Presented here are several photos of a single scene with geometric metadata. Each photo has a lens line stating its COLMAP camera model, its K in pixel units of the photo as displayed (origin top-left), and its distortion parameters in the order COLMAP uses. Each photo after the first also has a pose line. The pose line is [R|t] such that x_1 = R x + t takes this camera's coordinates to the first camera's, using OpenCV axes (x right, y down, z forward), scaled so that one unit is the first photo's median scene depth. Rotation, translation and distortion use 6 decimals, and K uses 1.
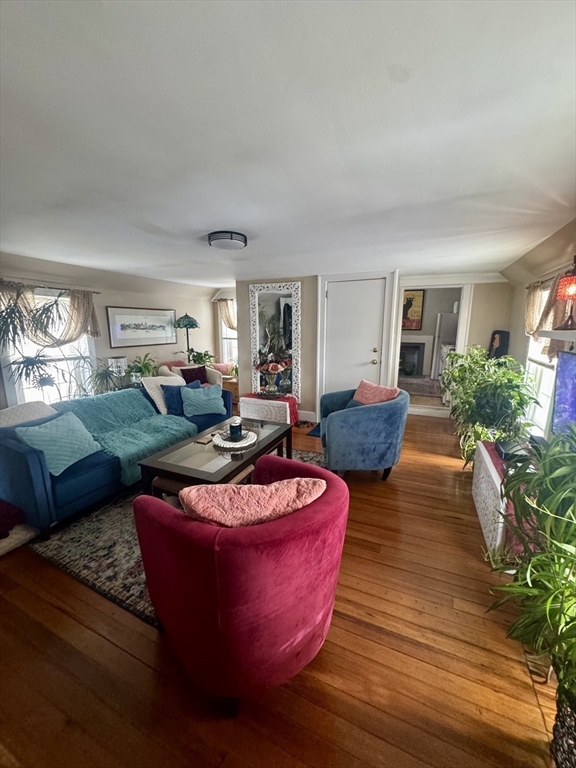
lens RADIAL K [[306.8, 0, 286.7], [0, 306.8, 385.7], [0, 0, 1]] dist [-0.004314, 0.000329]
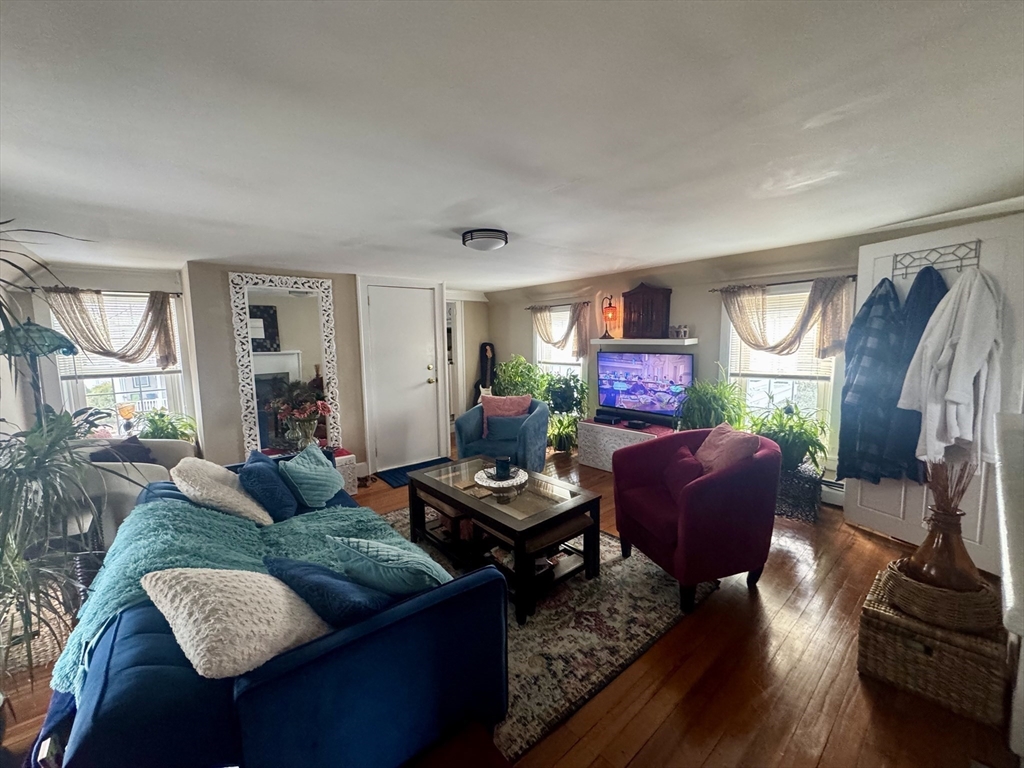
lens RADIAL K [[409.1, 0, 514.4], [0, 409.1, 382.1], [0, 0, 1]] dist [-0.004314, 0.000329]
pose [[0.415072, -0.108223, 0.903329, -0.668499], [0.192647, 0.980840, 0.028990, -0.060527], [-0.889158, 0.161991, 0.427968, 0.280471]]
